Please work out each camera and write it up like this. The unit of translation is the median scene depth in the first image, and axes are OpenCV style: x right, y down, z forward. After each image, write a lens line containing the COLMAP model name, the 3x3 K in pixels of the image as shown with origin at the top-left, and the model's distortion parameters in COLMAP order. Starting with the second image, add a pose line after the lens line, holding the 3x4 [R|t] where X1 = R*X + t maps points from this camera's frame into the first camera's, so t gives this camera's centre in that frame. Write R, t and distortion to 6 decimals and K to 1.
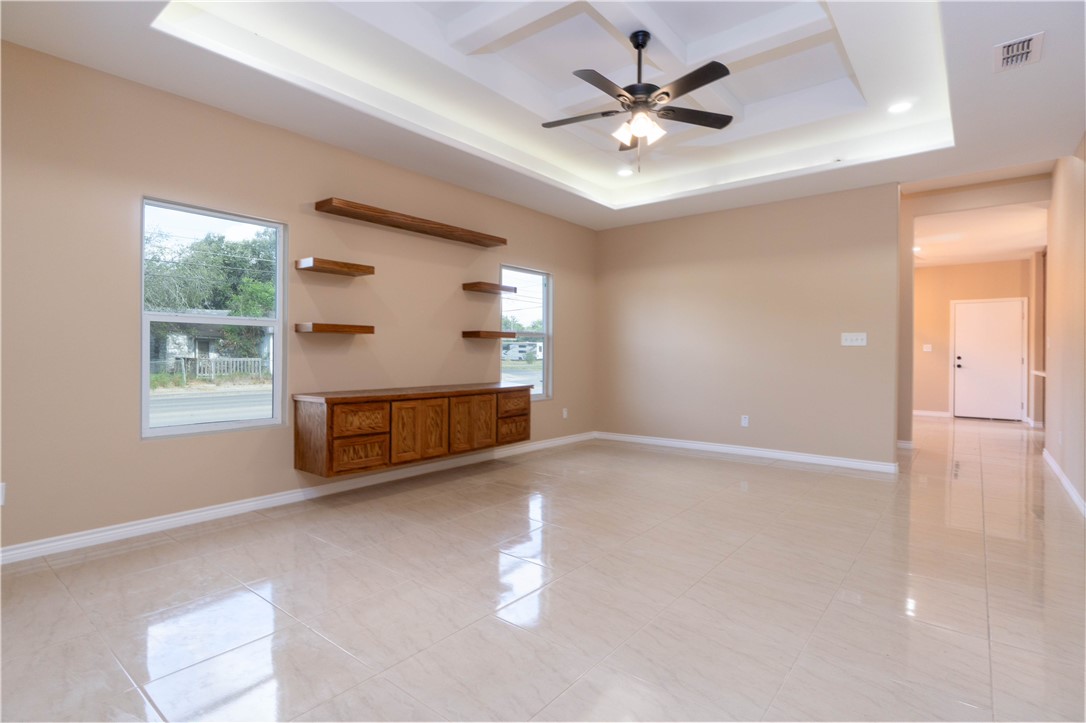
lens RADIAL K [[536.5, 0, 532.9], [0, 536.5, 357.1], [0, 0, 1]] dist [0.002386, -0.000606]
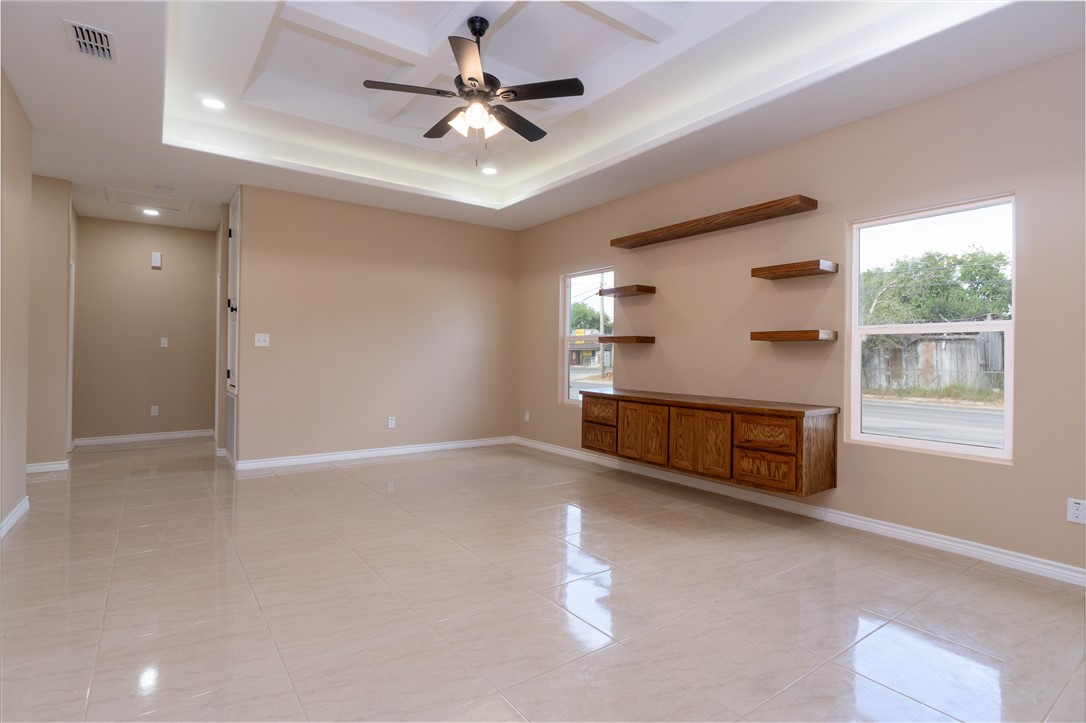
lens RADIAL K [[536.5, 0, 532.9], [0, 536.5, 357.1], [0, 0, 1]] dist [0.002386, -0.000606]
pose [[-0.254979, -0.009533, -0.966900, 0.842763], [-0.027116, 0.999629, -0.002705, -0.003295], [0.966566, 0.025528, -0.255143, 1.029846]]
